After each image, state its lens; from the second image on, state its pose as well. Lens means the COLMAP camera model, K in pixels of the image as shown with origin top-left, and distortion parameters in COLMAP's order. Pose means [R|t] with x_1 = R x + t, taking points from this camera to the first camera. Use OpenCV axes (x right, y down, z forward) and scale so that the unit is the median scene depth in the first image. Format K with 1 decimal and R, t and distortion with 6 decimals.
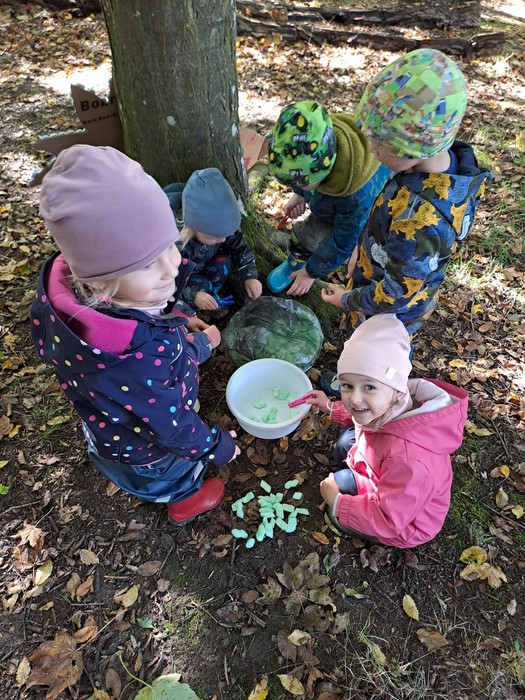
lens RADIAL K [[511.1, 0, 276.2], [0, 511.1, 351.6], [0, 0, 1]] dist [0.056795, -0.040276]
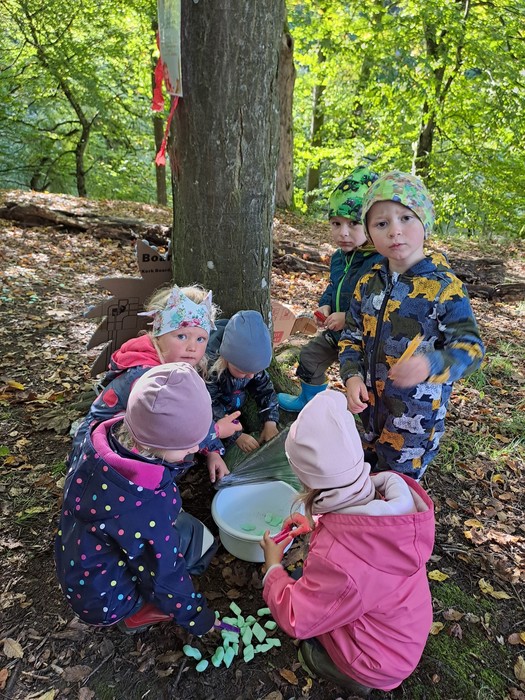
lens RADIAL K [[511.1, 0, 276.2], [0, 511.1, 351.6], [0, 0, 1]] dist [0.056795, -0.040276]
pose [[0.990005, 0.090231, -0.108389, 0.094831], [-0.128339, 0.895032, -0.427138, 0.221750], [0.058471, 0.436779, 0.897666, 0.033453]]
